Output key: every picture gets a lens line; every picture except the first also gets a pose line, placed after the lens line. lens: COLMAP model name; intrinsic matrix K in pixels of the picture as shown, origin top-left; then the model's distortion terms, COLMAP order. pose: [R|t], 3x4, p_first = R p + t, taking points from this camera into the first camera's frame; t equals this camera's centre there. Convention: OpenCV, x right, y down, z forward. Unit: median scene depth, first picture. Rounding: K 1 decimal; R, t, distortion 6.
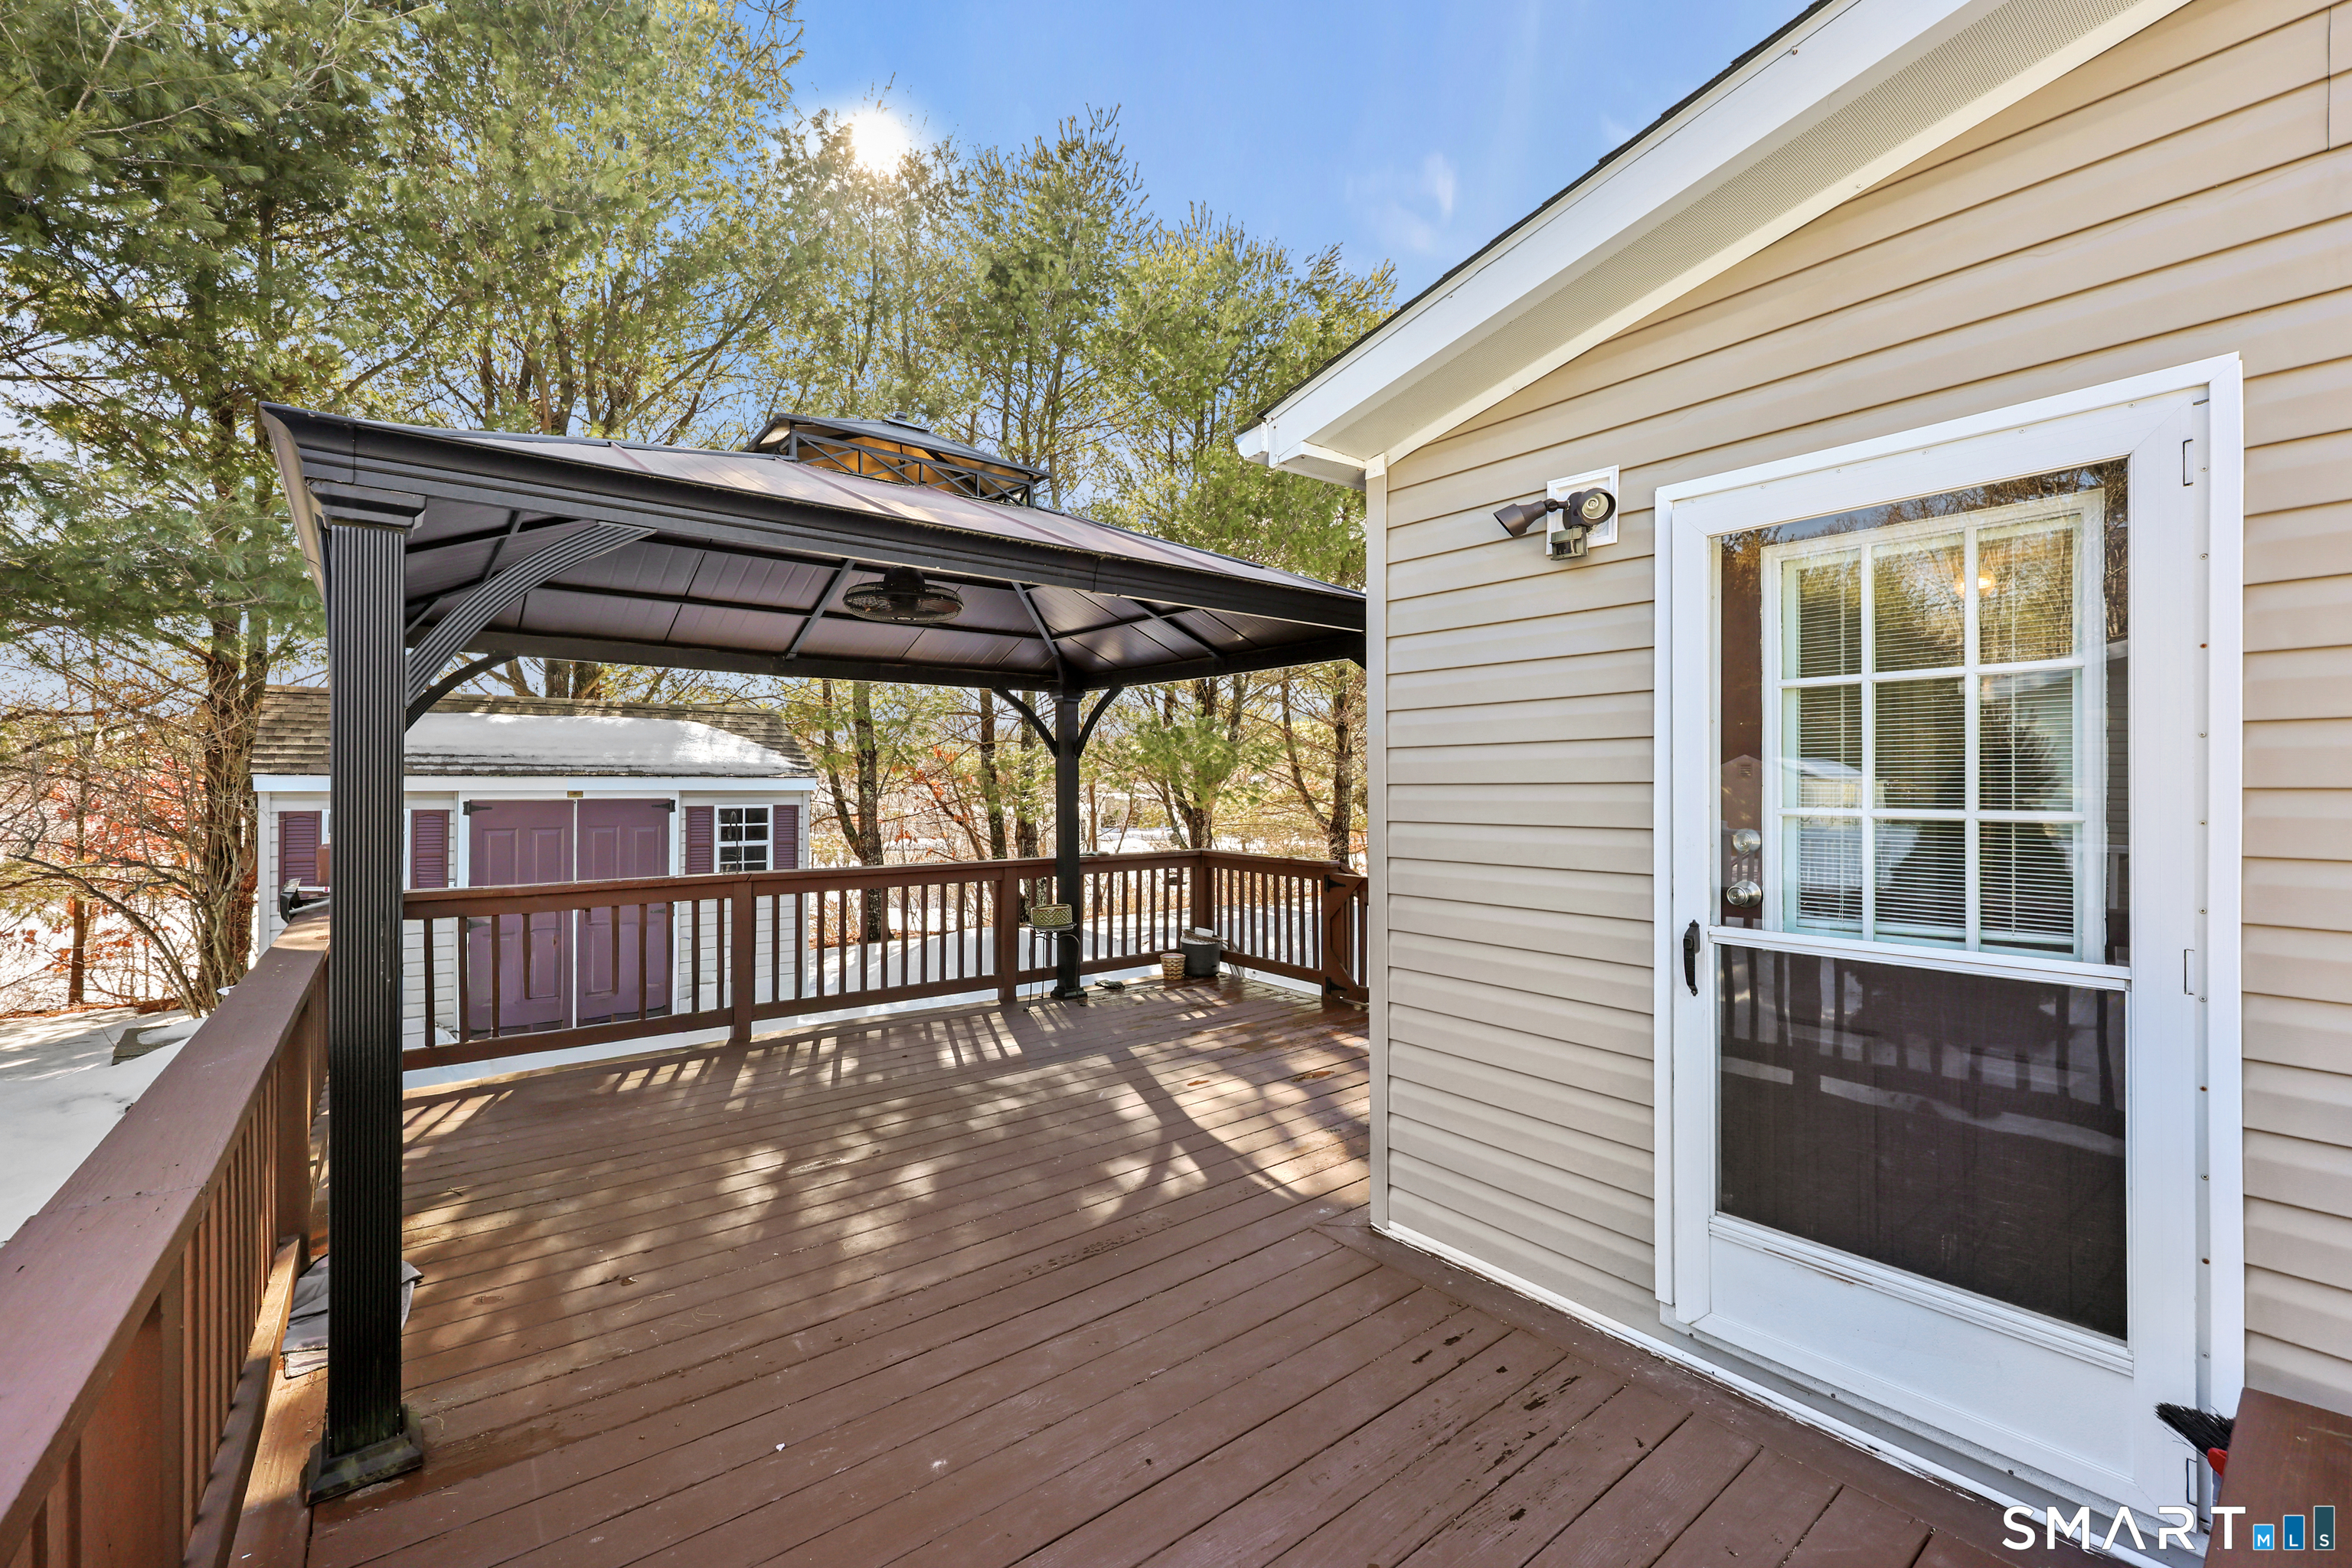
lens RADIAL K [[953.4, 0, 1180.6], [0, 953.4, 782.0], [0, 0, 1]] dist [-0.001193, -0.000045]
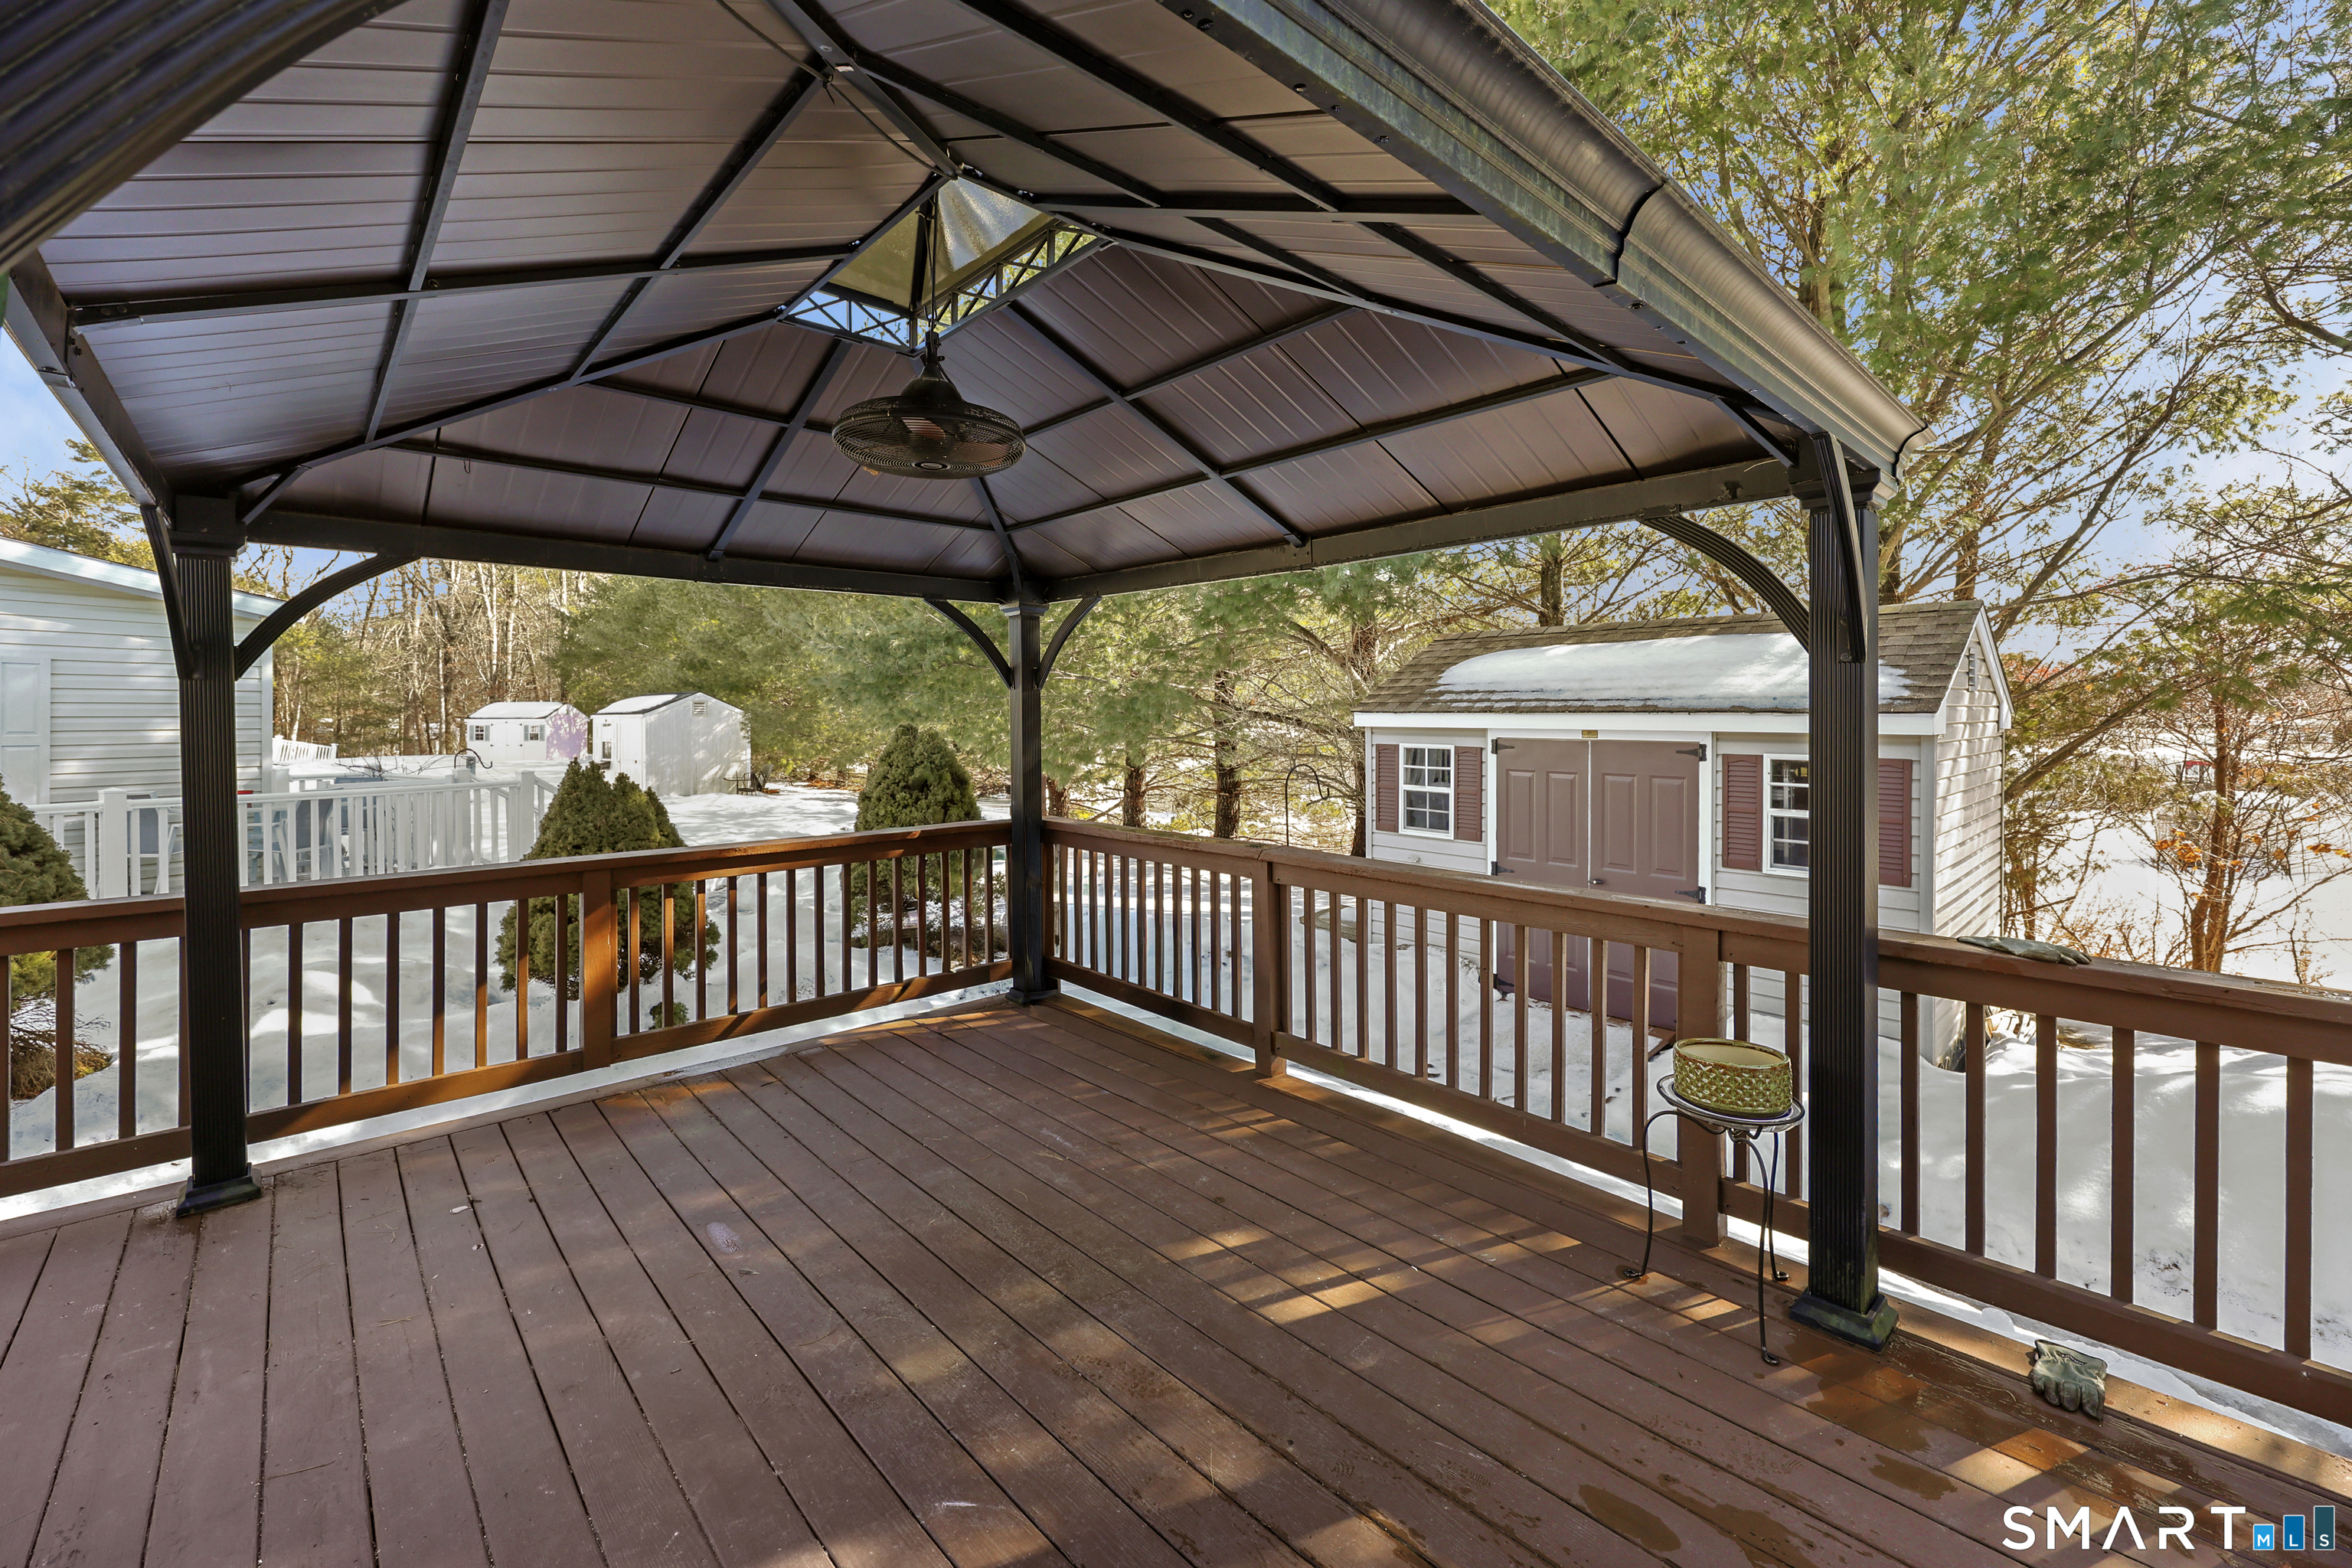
lens RADIAL K [[966.1, 0, 1204.7], [0, 966.1, 750.2], [0, 0, 1]] dist [0.000618, 0.000042]
pose [[0.087990, 0.038379, -0.995382, 0.227316], [0.002280, 0.999247, 0.038730, -0.008397], [0.996119, -0.005678, 0.087836, 0.743042]]
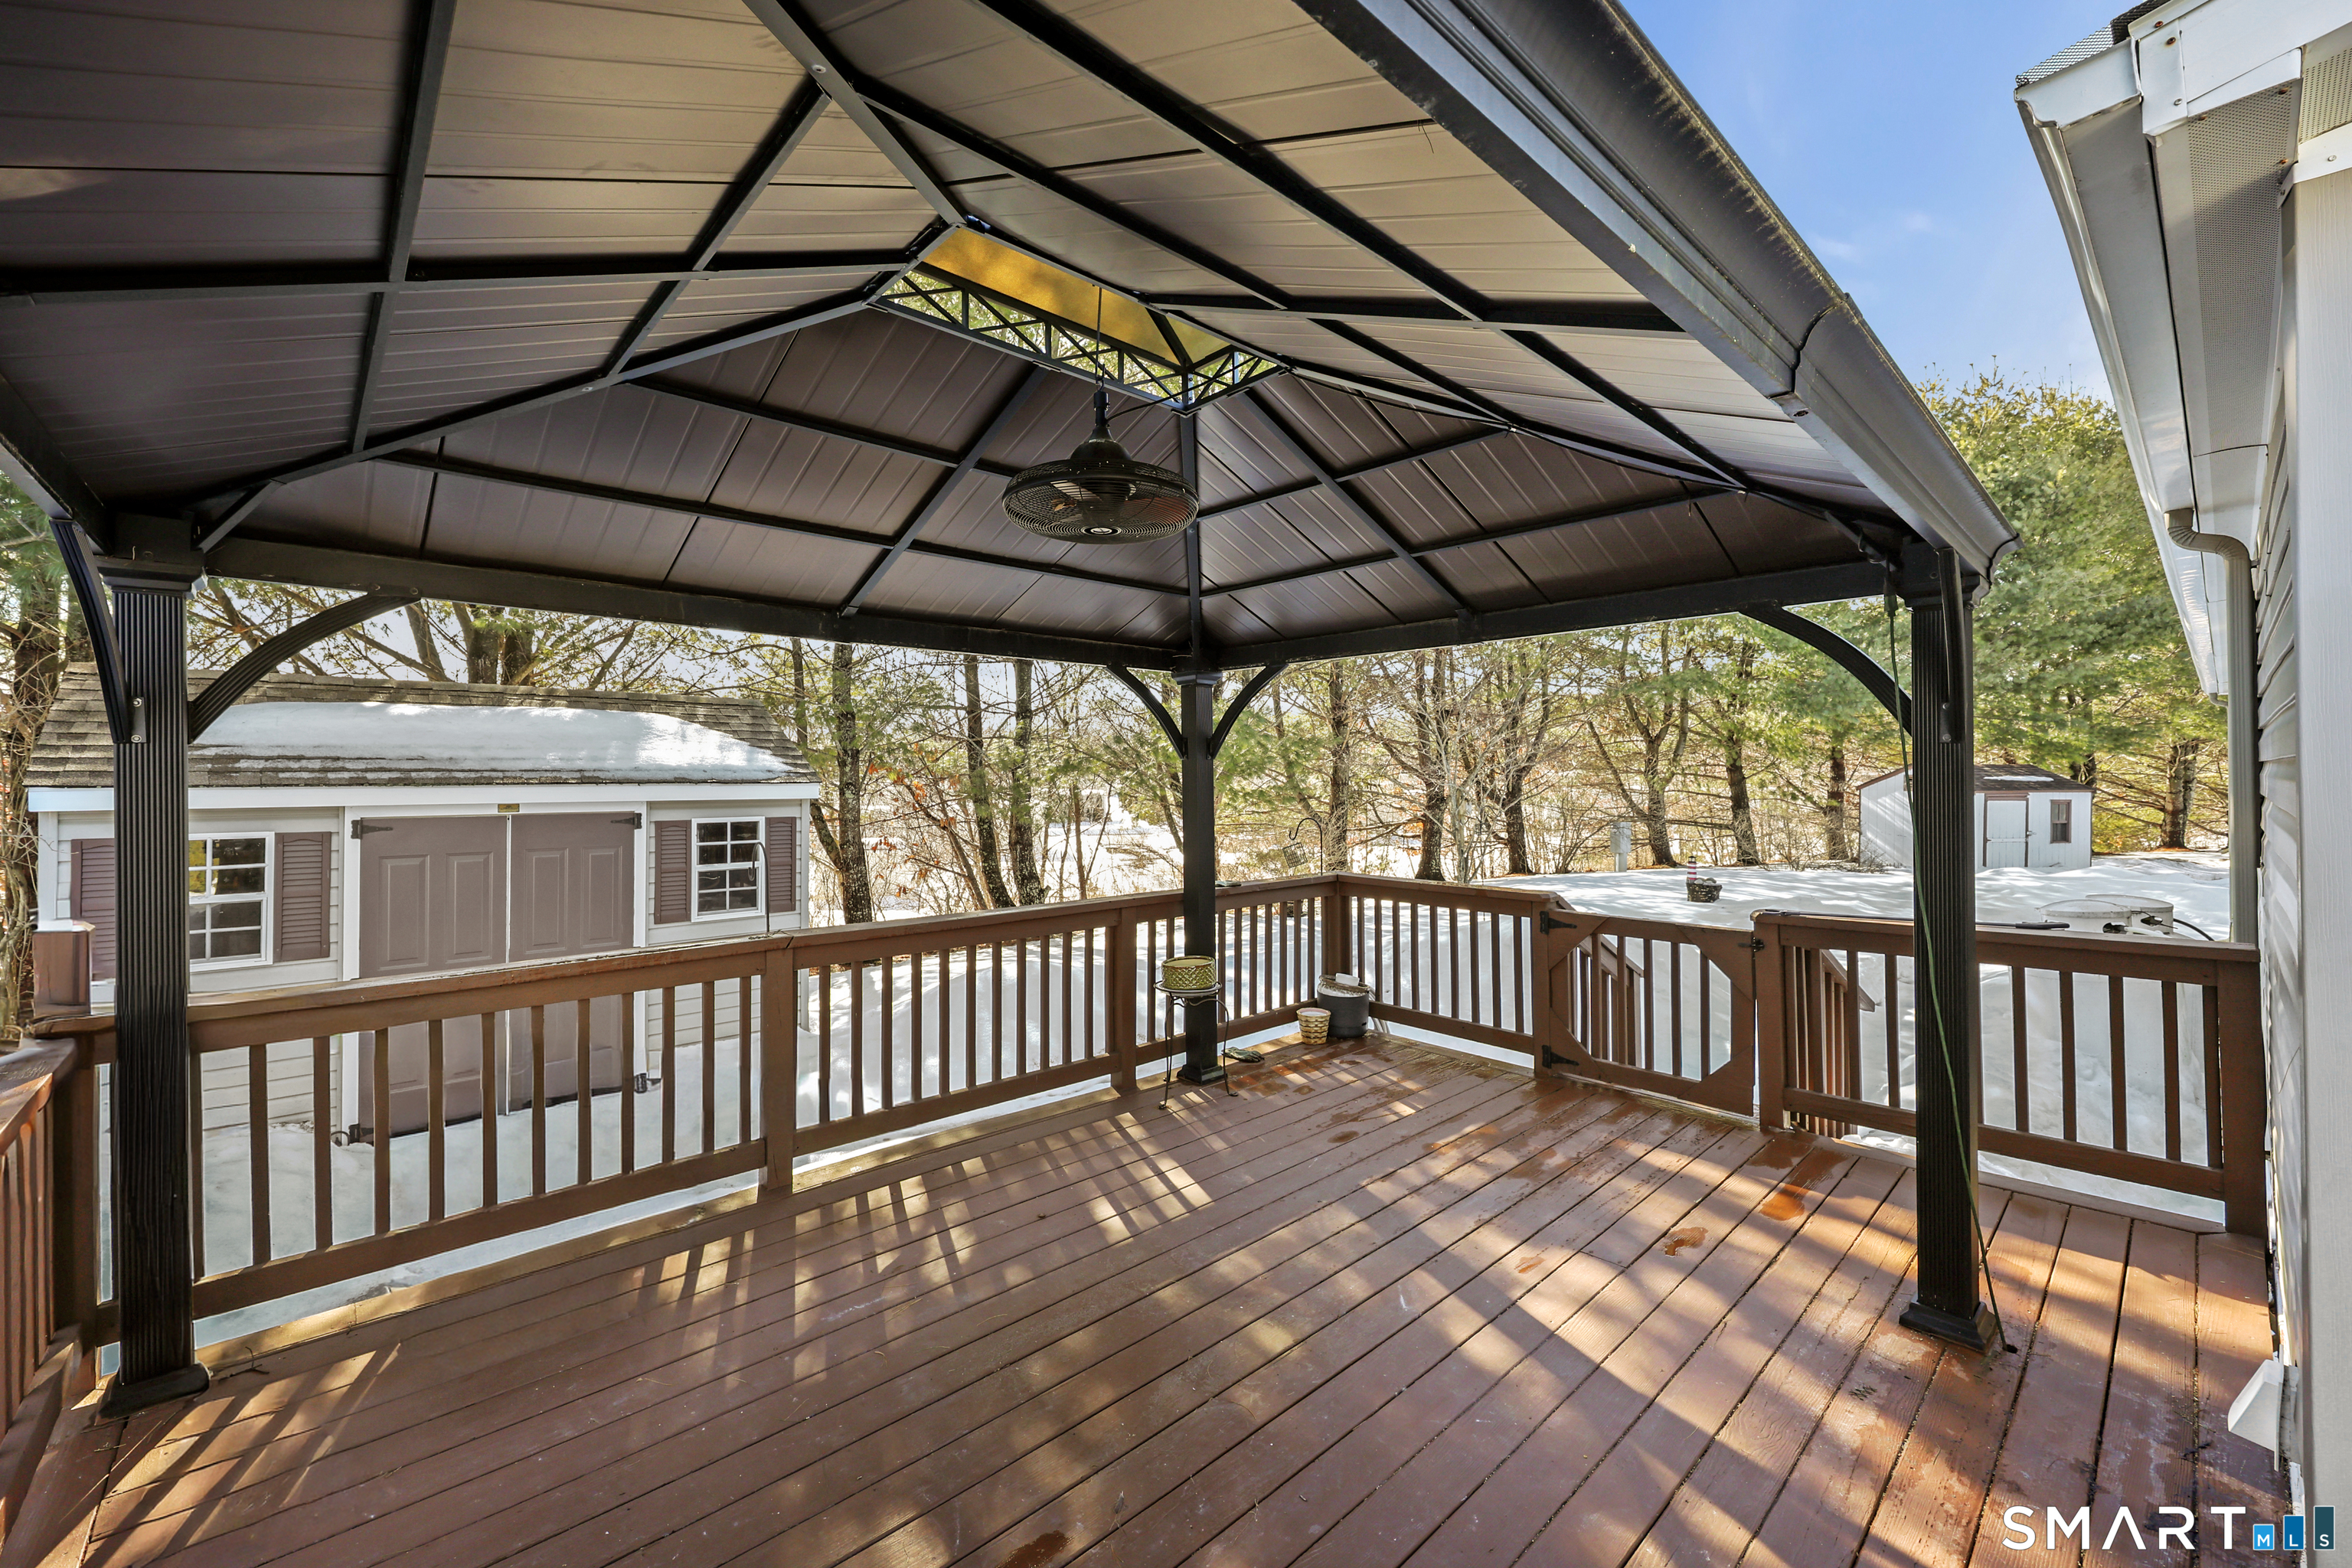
lens RADIAL K [[929.1, 0, 1179.9], [0, 929.1, 769.2], [0, 0, 1]] dist [-0.000417, 0.000246]
pose [[0.997794, -0.005205, 0.066180, -0.185089], [0.005671, 0.999960, -0.006845, -0.012848], [-0.066142, 0.007206, 0.997784, 0.277862]]
